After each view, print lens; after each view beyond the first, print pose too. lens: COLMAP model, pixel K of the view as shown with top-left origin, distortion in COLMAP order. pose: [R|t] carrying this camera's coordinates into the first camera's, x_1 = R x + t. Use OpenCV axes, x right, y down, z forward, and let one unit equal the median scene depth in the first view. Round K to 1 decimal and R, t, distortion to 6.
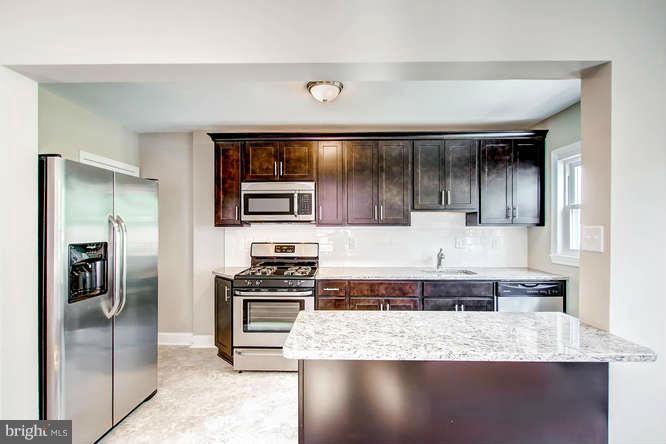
lens RADIAL K [[314.5, 0, 333.0], [0, 314.5, 222.0], [0, 0, 1]] dist [0.001760, 0.000615]
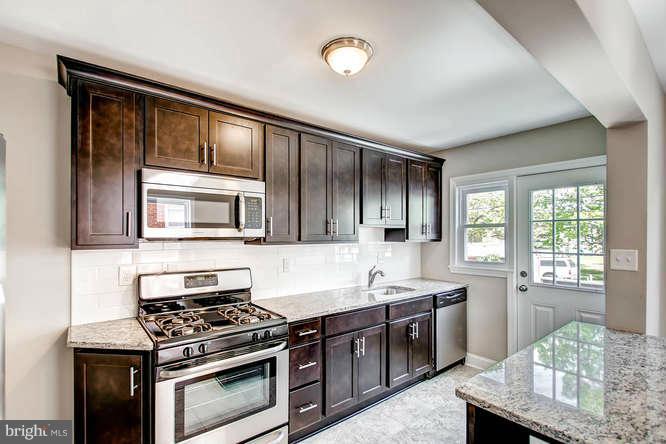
lens RADIAL K [[316.9, 0, 334.9], [0, 316.9, 231.9], [0, 0, 1]] dist [-0.000669, -0.000285]
pose [[0.762338, 0.008311, 0.647126, -0.391702], [-0.013205, 0.999909, 0.002714, -0.020269], [-0.647045, -0.010614, 0.762378, 0.363530]]
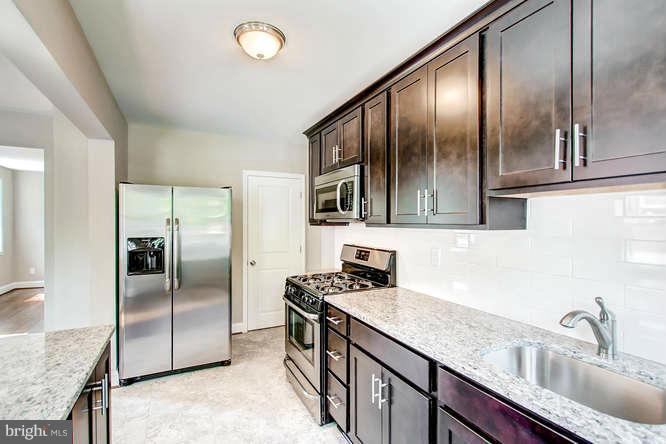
lens RADIAL K [[309.1, 0, 333.0], [0, 309.1, 222.0], [0, 0, 1]] dist [0.000382, -0.000066]
pose [[0.466489, 0.002160, -0.884524, 0.527071], [0.012489, 0.999881, 0.009028, -0.004075], [0.884439, -0.015258, 0.466406, 0.627791]]
